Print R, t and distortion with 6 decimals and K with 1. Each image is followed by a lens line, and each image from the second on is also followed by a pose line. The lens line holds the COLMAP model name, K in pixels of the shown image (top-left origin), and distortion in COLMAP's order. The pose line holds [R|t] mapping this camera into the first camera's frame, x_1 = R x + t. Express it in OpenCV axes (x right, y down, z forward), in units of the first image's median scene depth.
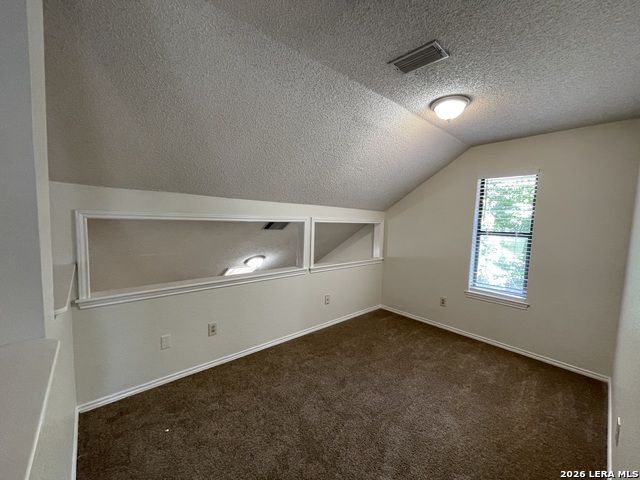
lens RADIAL K [[267.4, 0, 320.0], [0, 267.4, 240.0], [0, 0, 1]] dist [0.021012, 0.000072]
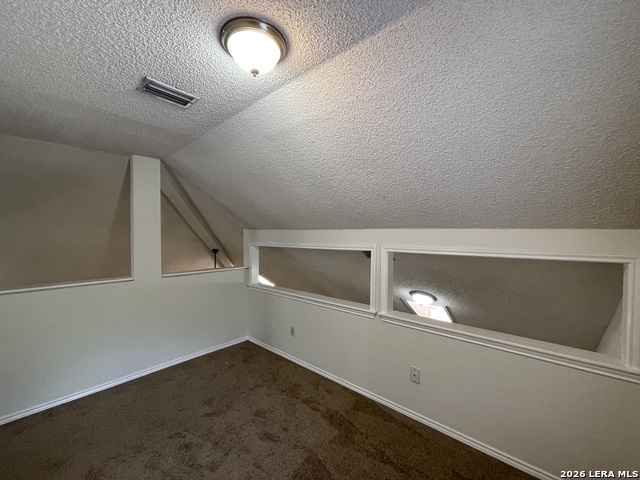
lens RADIAL K [[267.4, 0, 320.0], [0, 267.4, 240.0], [0, 0, 1]] dist [0.021012, 0.000072]
pose [[0.086954, -0.035165, -0.995591, 0.724506], [-0.105184, 0.993467, -0.044277, -0.047795], [0.990644, 0.108570, 0.082687, 0.773543]]
